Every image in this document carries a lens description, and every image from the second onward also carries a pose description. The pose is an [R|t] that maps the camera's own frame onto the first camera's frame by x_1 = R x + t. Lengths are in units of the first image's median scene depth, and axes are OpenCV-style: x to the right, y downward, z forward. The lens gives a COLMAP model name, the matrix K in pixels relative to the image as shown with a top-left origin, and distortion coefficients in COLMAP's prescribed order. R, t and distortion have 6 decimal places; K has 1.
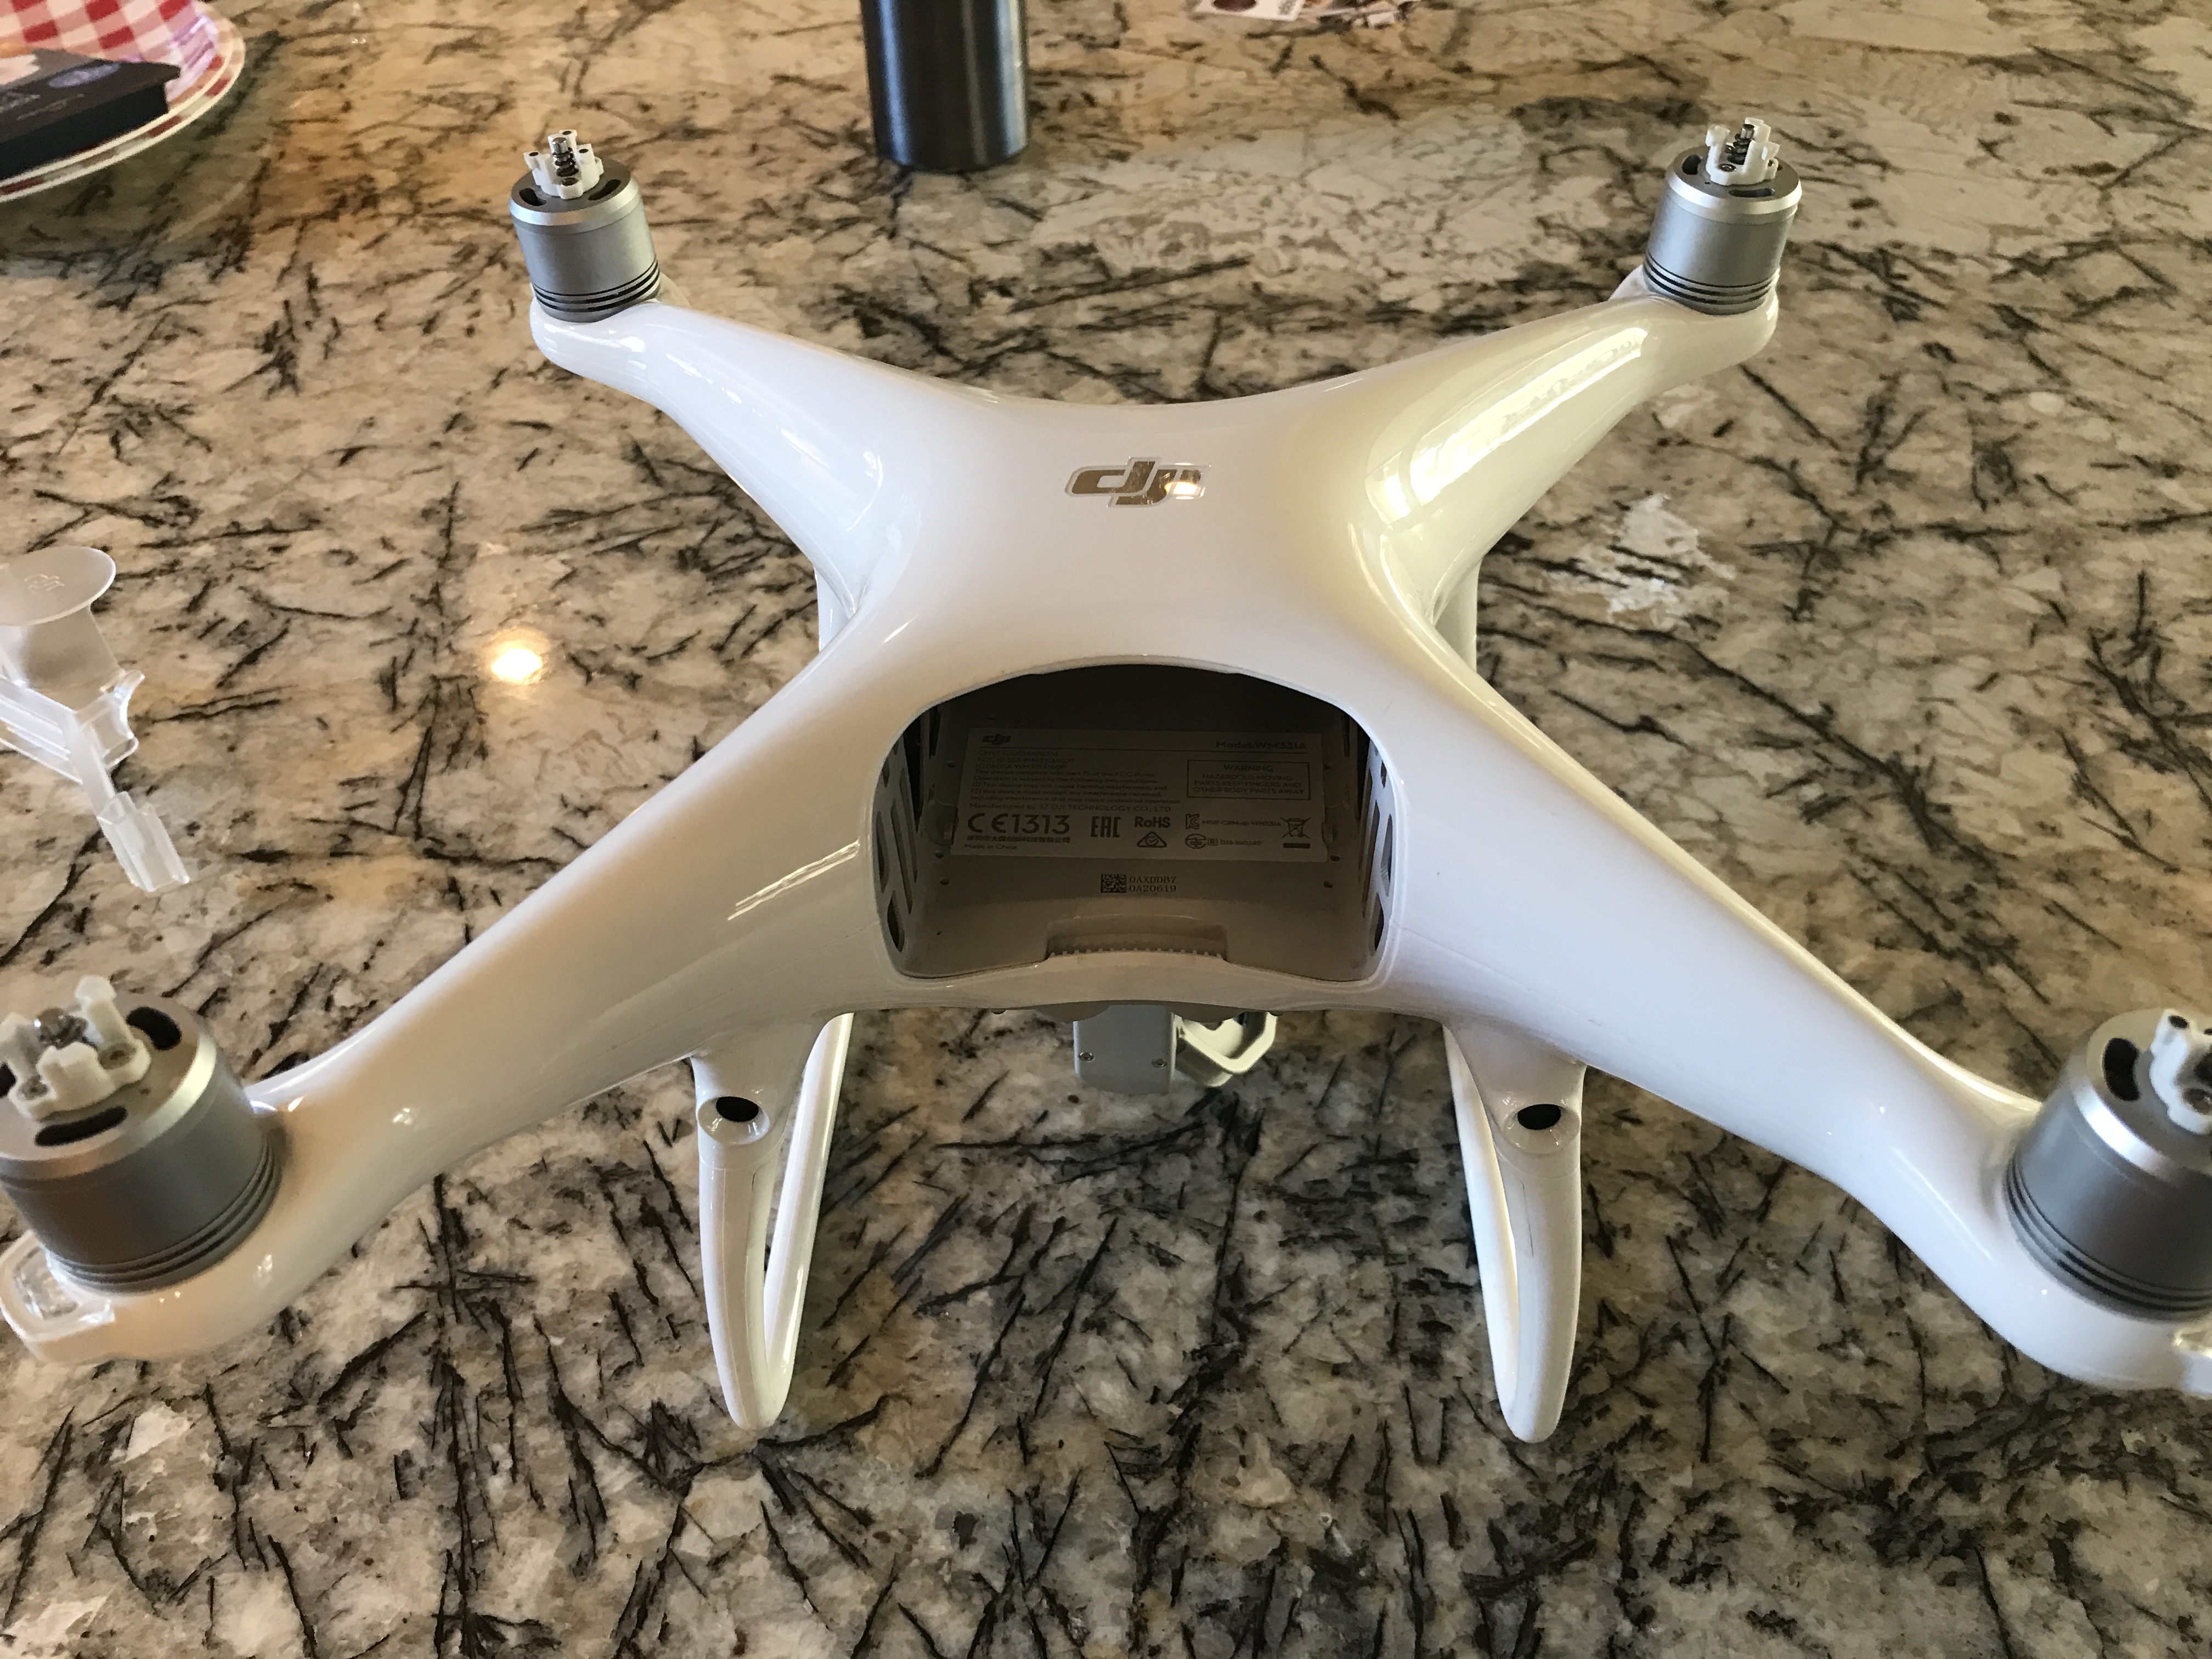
lens RADIAL K [[1852.6, 0, 1099.6], [0, 1852.6, 835.4], [0, 0, 1]] dist [-0.008896, 0.015837]
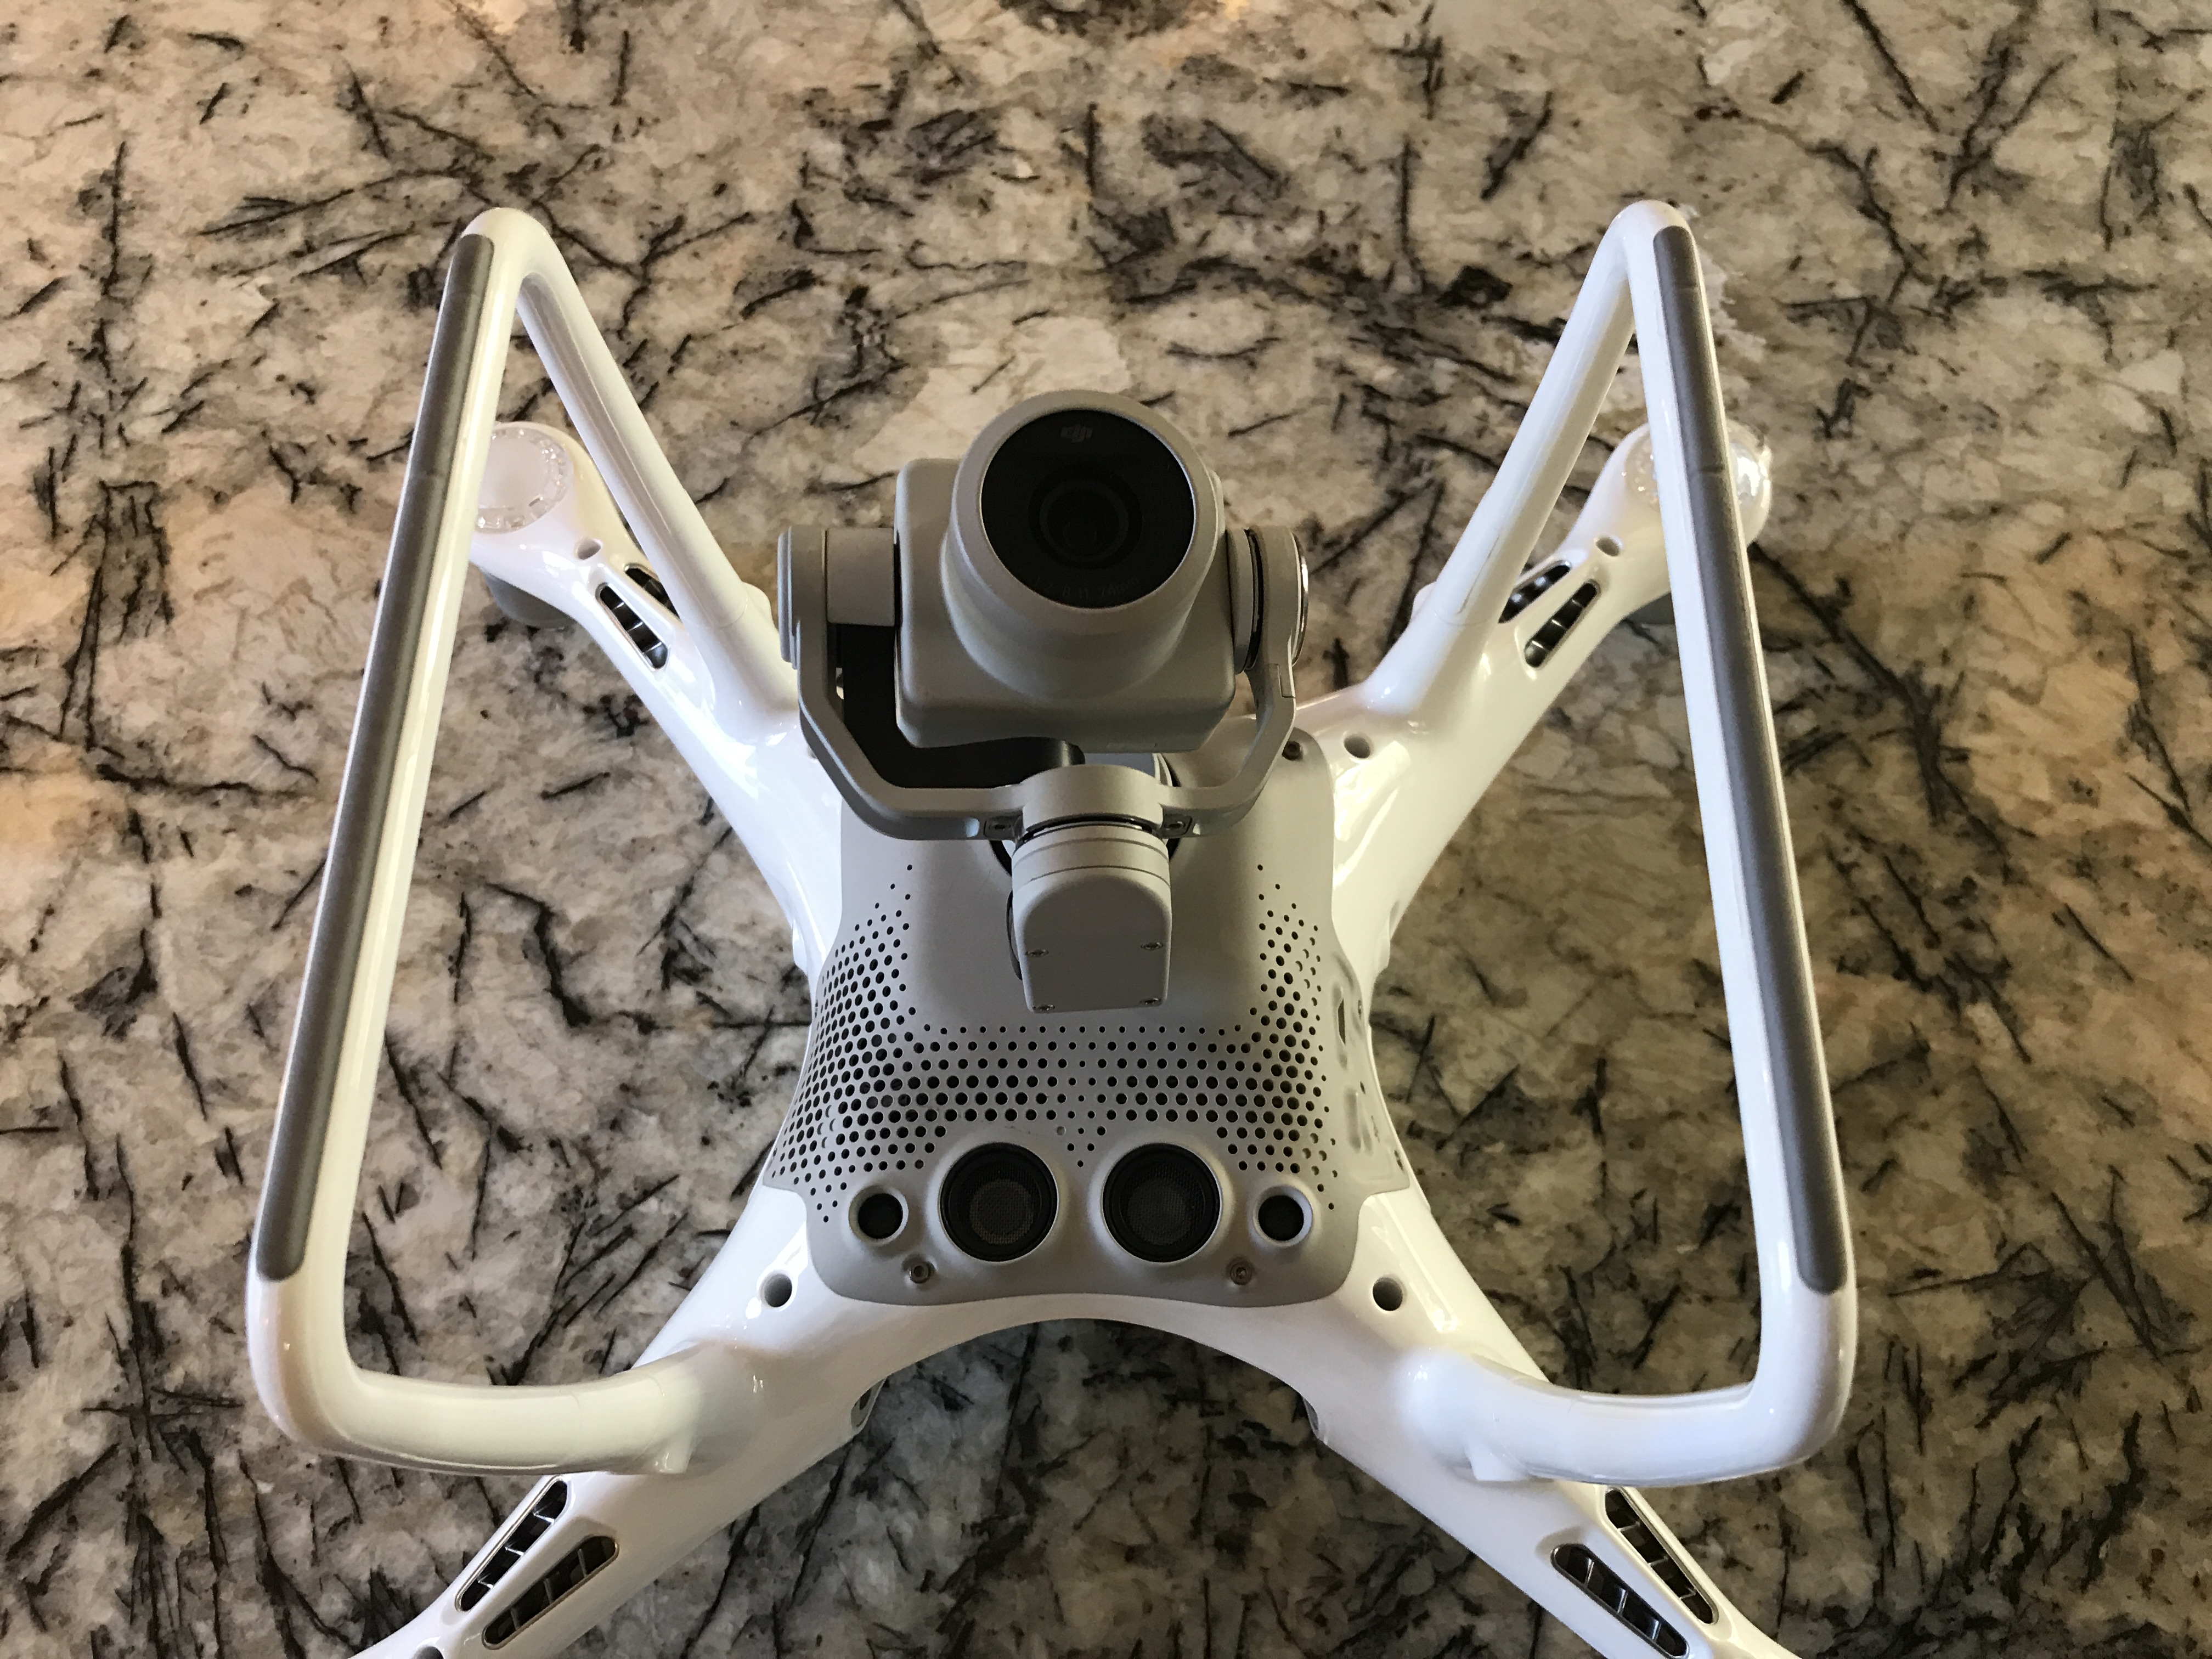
lens RADIAL K [[1852.6, 0, 1106.0], [0, 1852.6, 838.4], [0, 0, 1]] dist [-0.008896, 0.015837]
pose [[0.999833, 0.017802, -0.004131, 0.080464], [-0.014827, 0.922334, 0.386110, -0.266494], [0.010683, -0.385984, 0.922443, 0.218548]]
